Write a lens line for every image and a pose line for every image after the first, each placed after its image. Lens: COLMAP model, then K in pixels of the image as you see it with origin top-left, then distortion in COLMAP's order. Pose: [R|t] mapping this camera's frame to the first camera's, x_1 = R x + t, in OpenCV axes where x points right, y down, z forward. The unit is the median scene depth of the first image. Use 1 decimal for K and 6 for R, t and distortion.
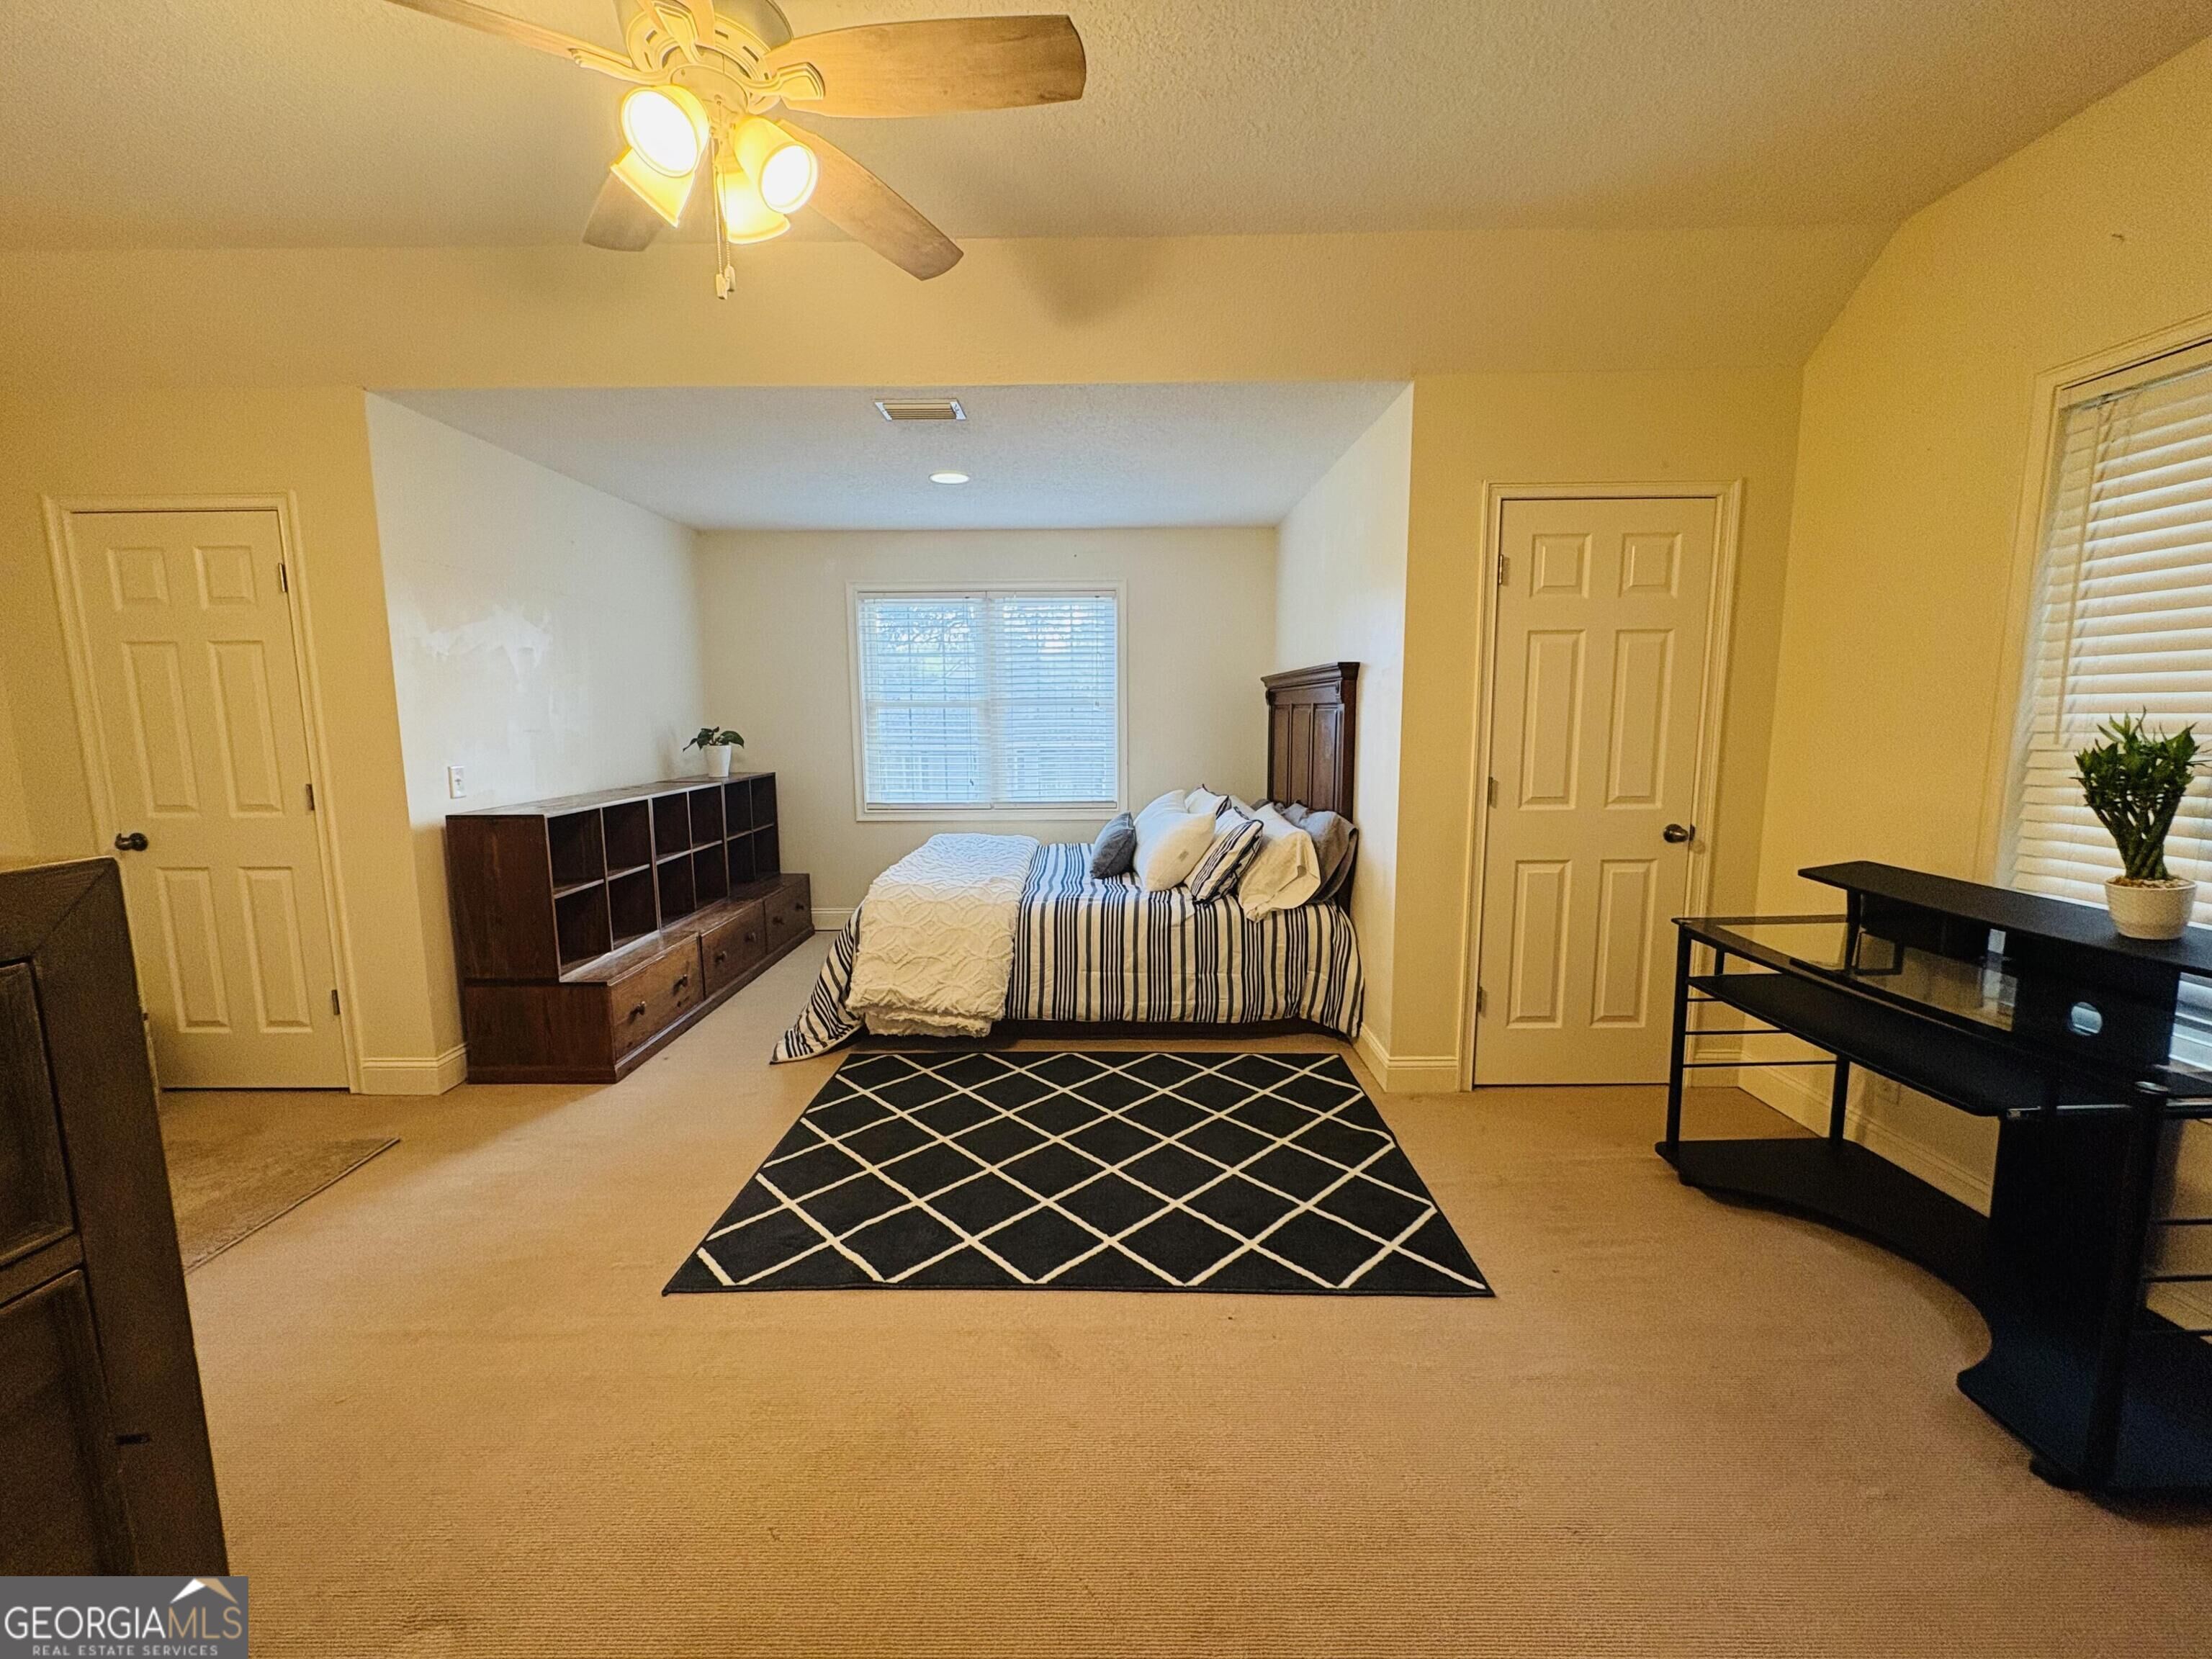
lens RADIAL K [[880.2, 0, 1110.1], [0, 880.2, 827.0], [0, 0, 1]] dist [-0.001772, -0.000630]
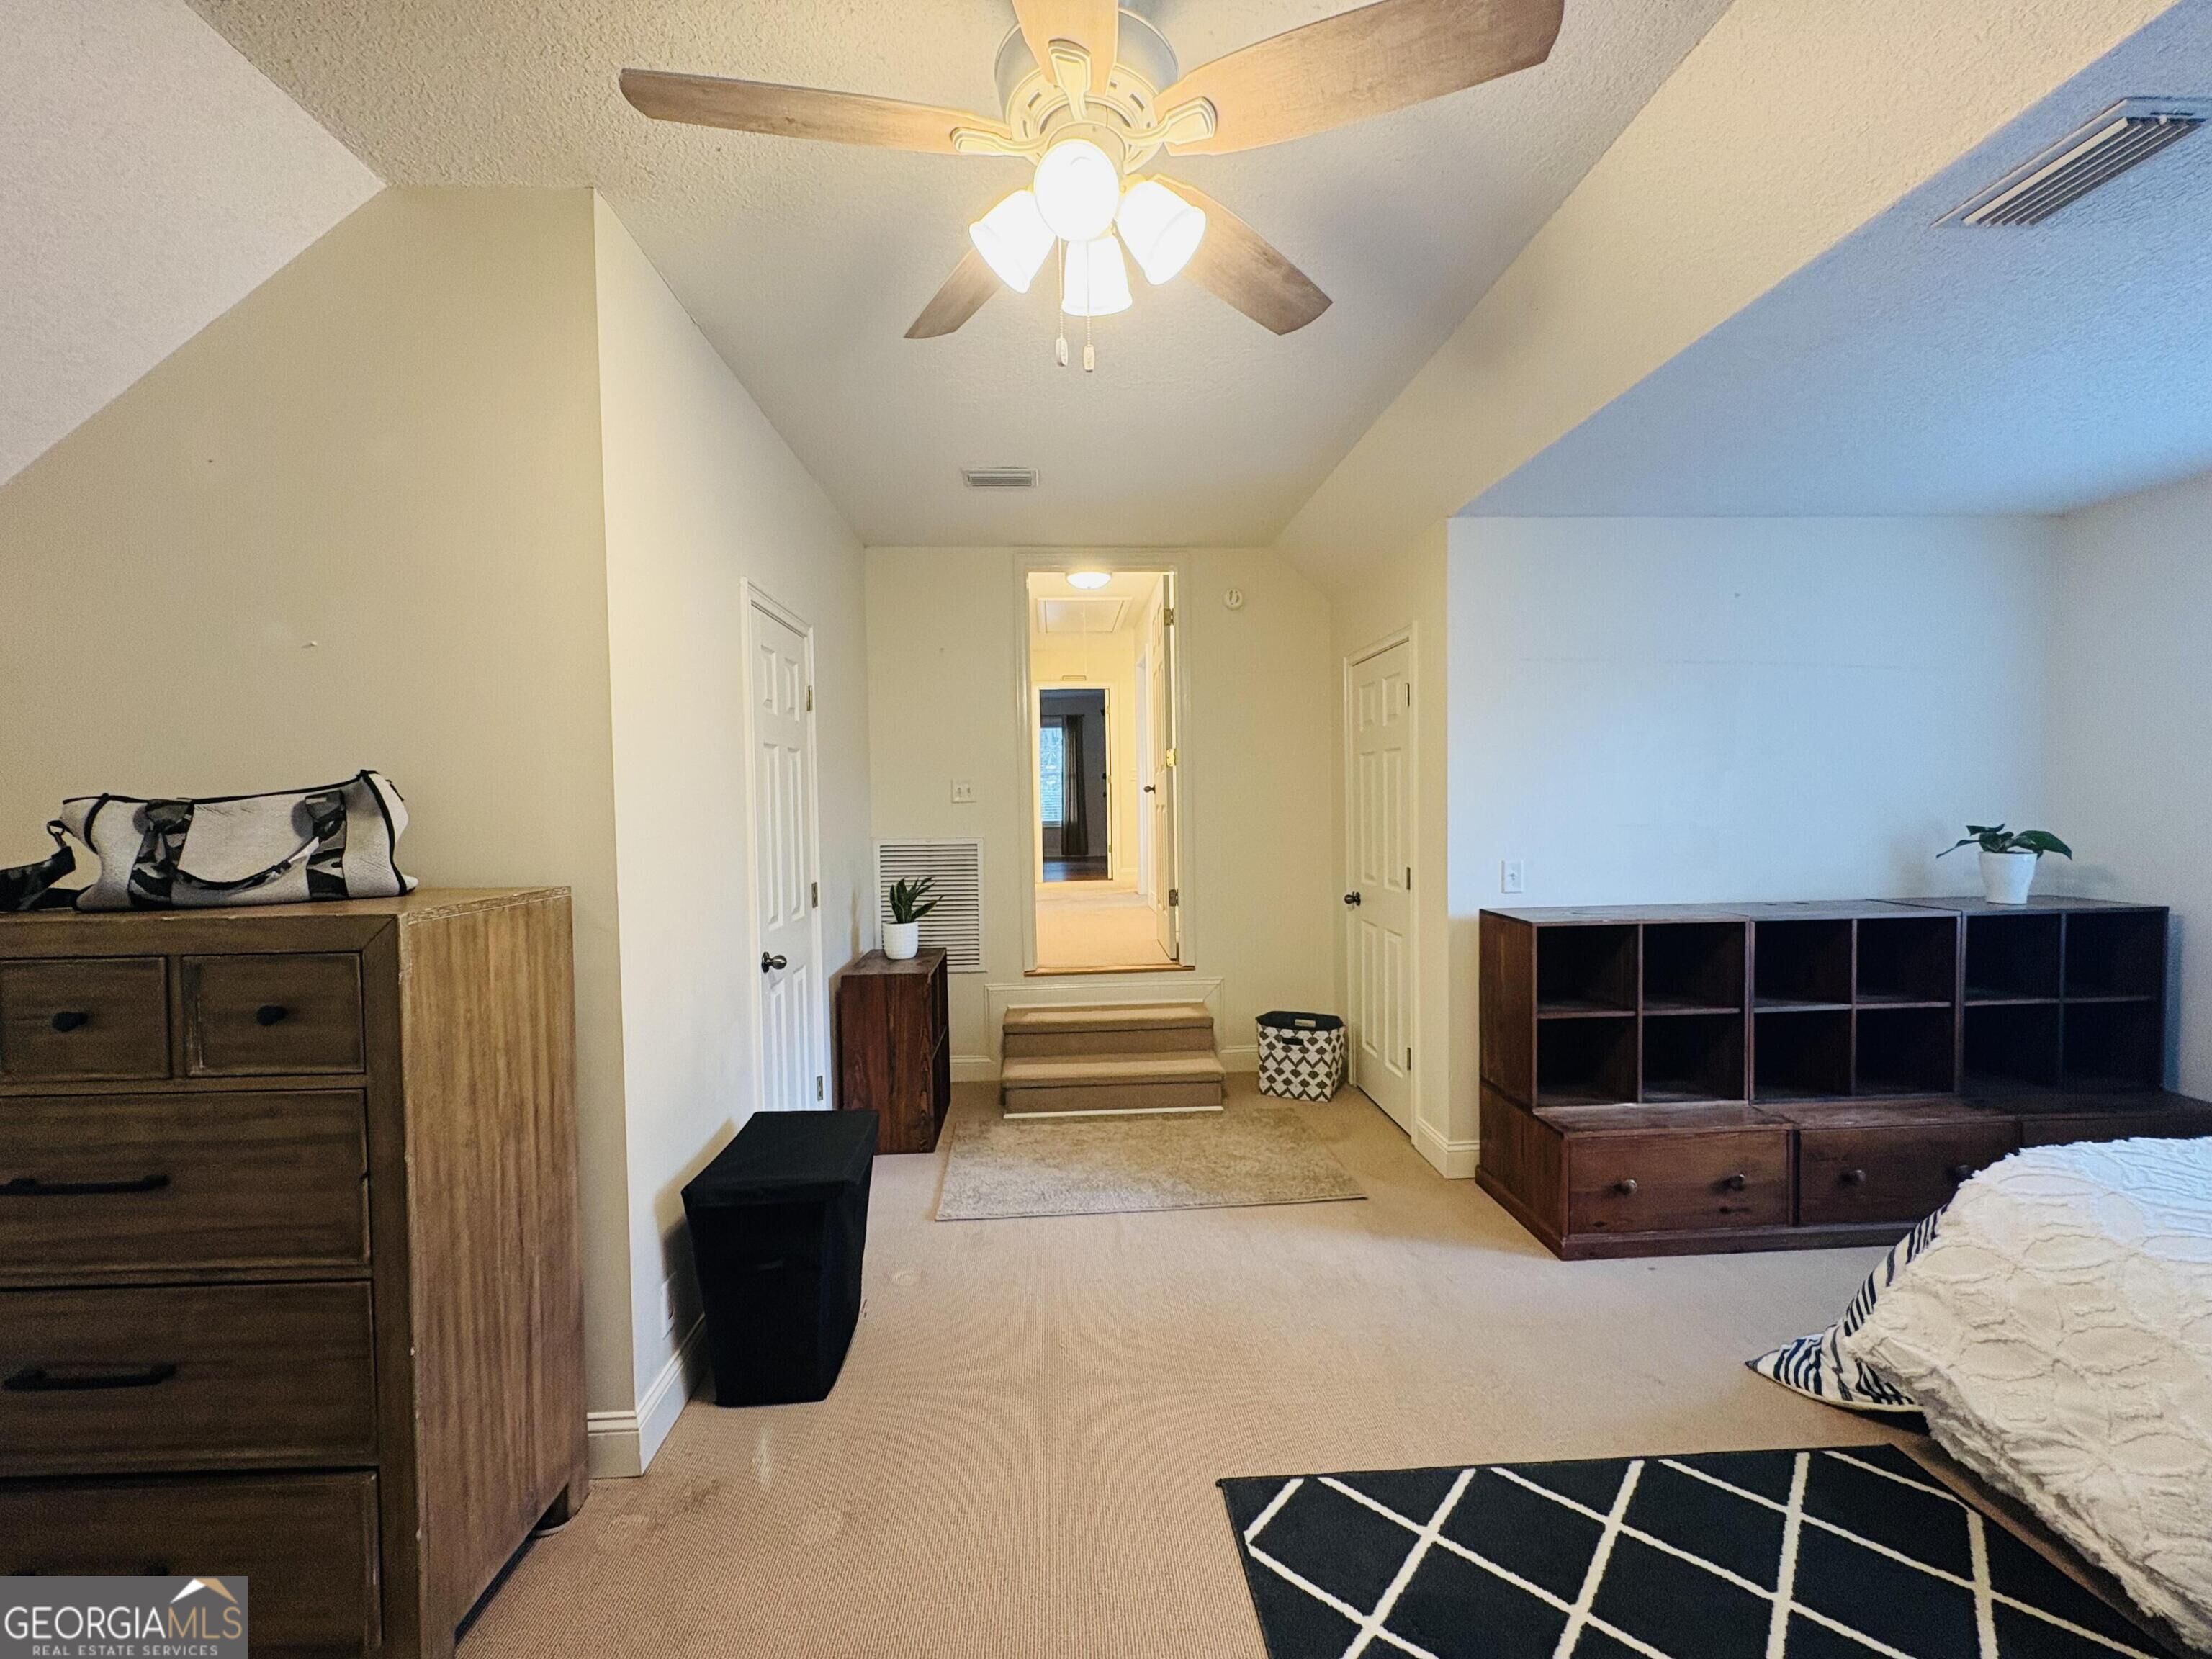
lens RADIAL K [[880.2, 0, 1102.3], [0, 880.2, 827.4], [0, 0, 1]] dist [-0.001772, -0.000630]
pose [[0.054479, 0.035674, -0.997877, 0.214239], [-0.113317, 0.993126, 0.029317, -0.083049], [0.992064, 0.111479, 0.058147, 0.480465]]
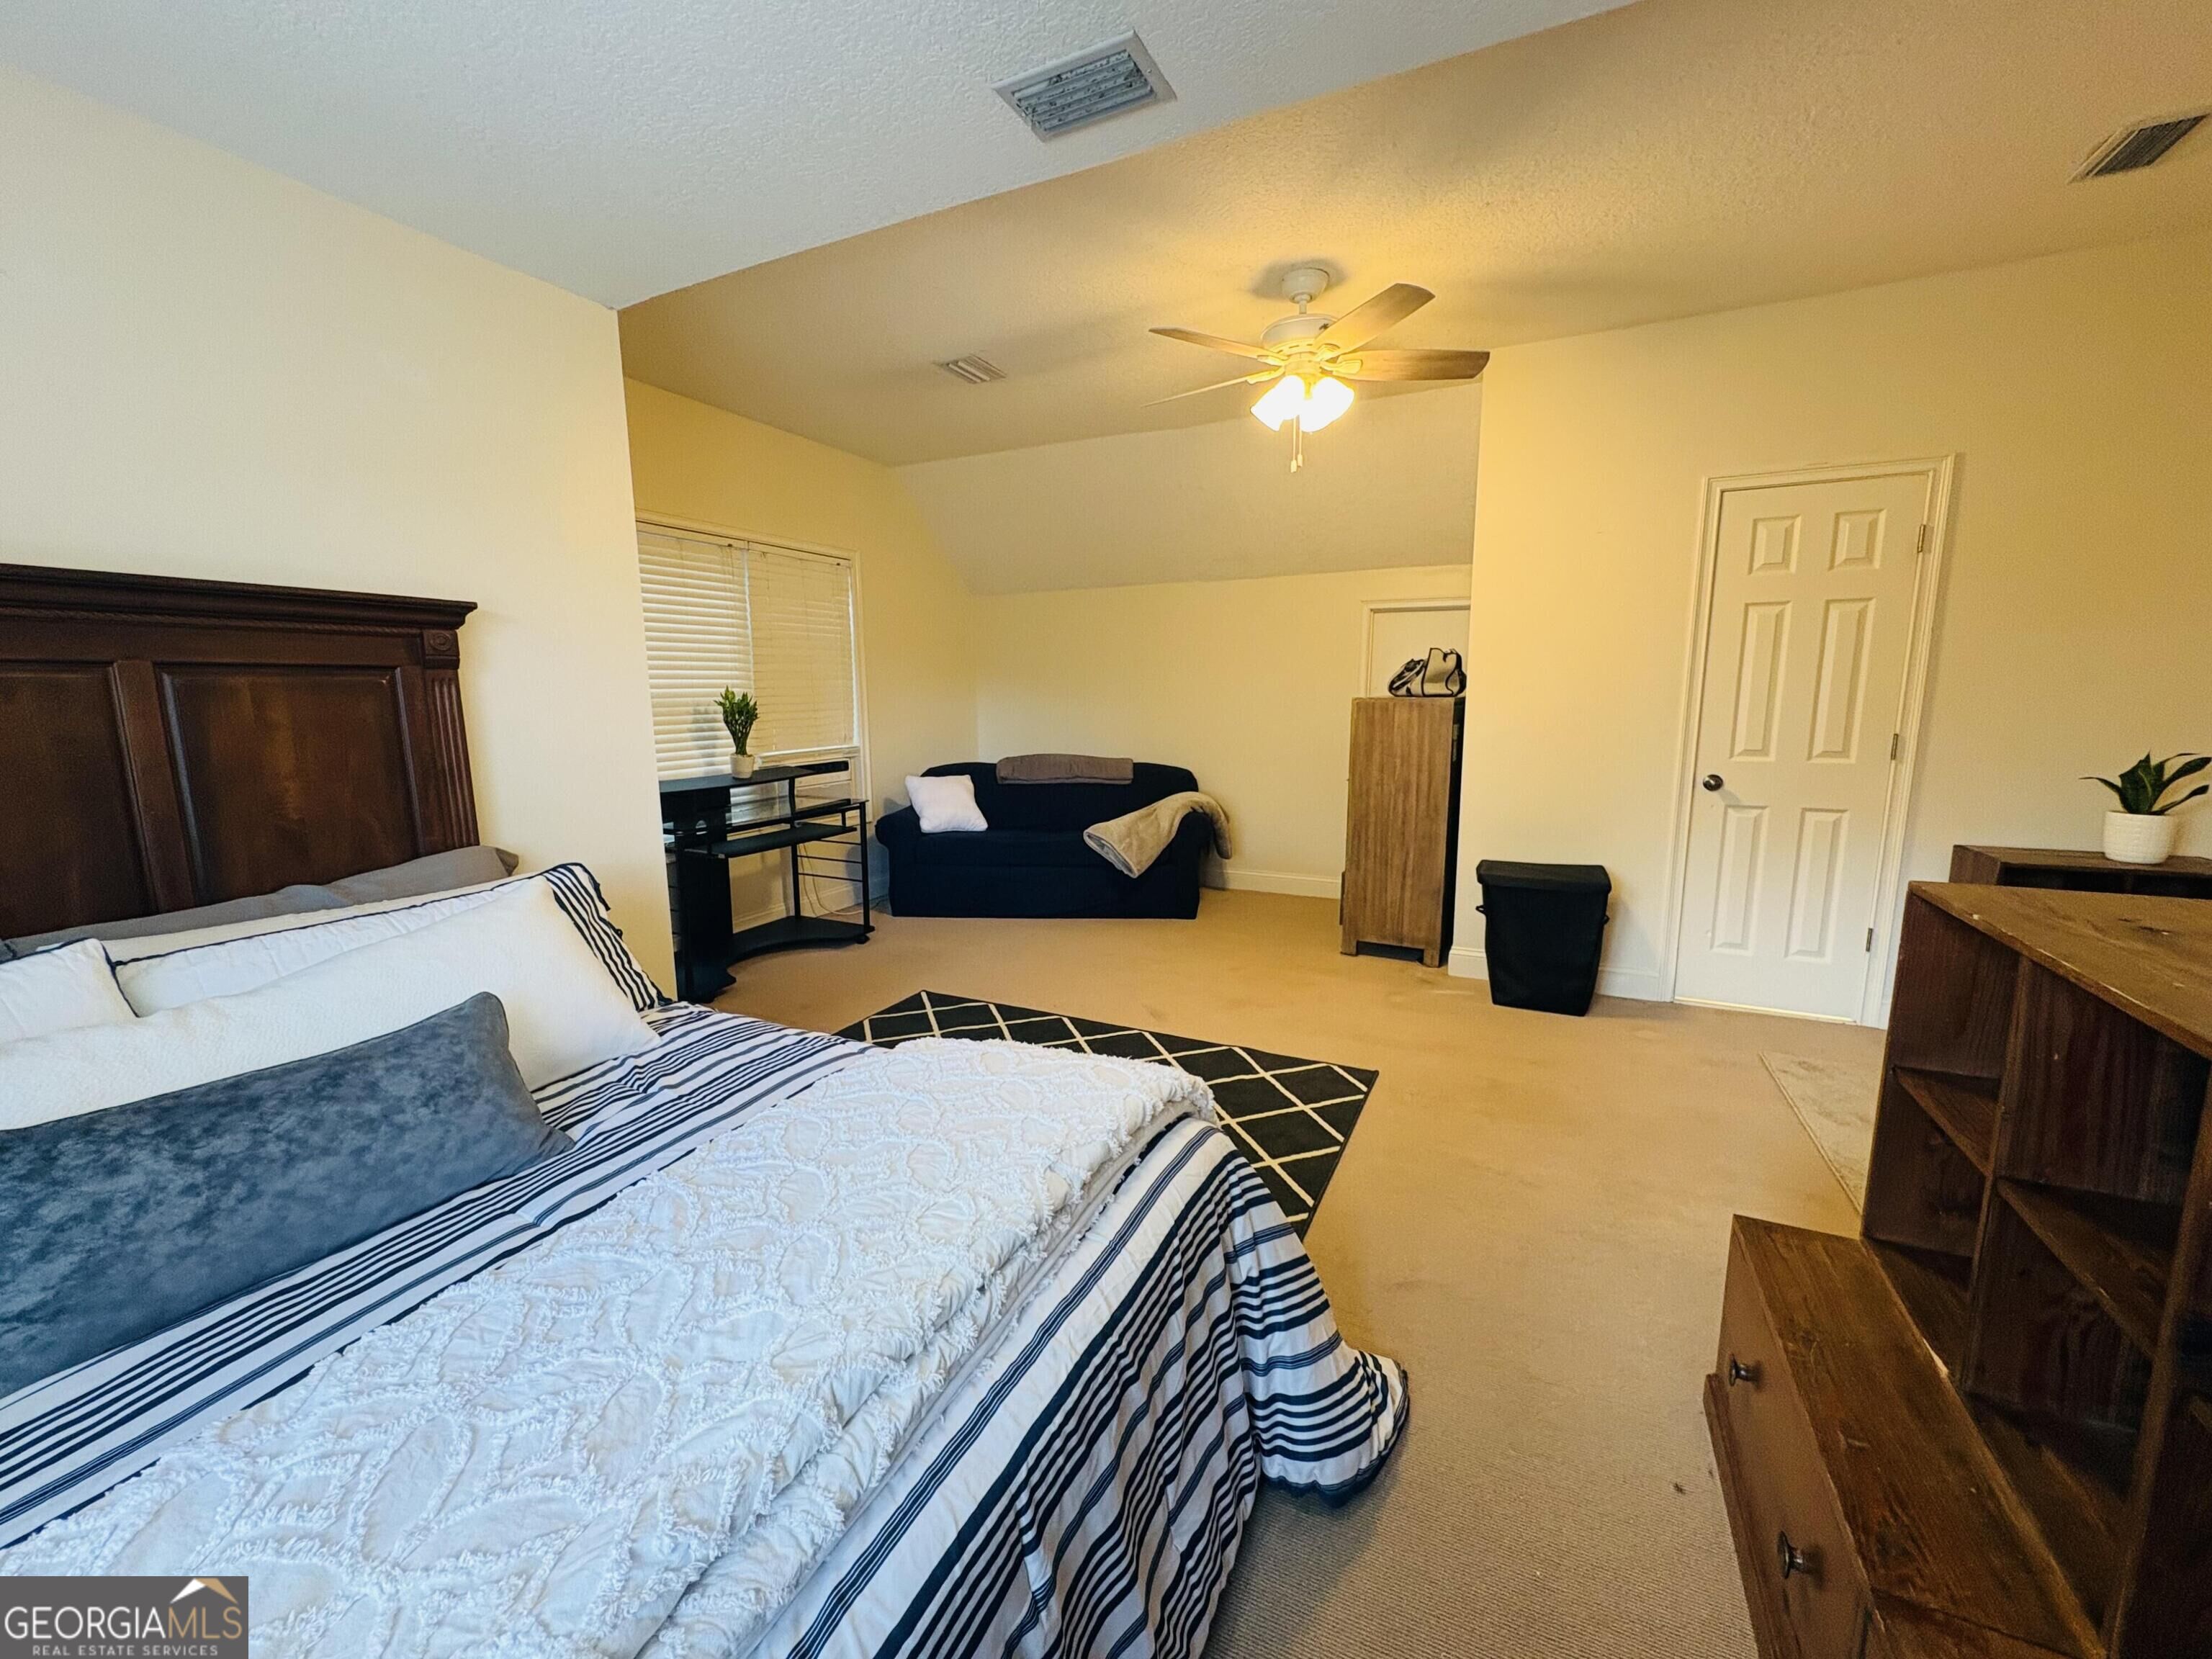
lens RADIAL K [[880.2, 0, 1106.1], [0, 880.2, 836.9], [0, 0, 1]] dist [-0.001772, -0.000630]
pose [[-0.895380, -0.058303, 0.441469, -0.455152], [0.067981, 0.961874, 0.264909, -0.161559], [-0.440083, 0.267206, -0.857279, 1.475689]]
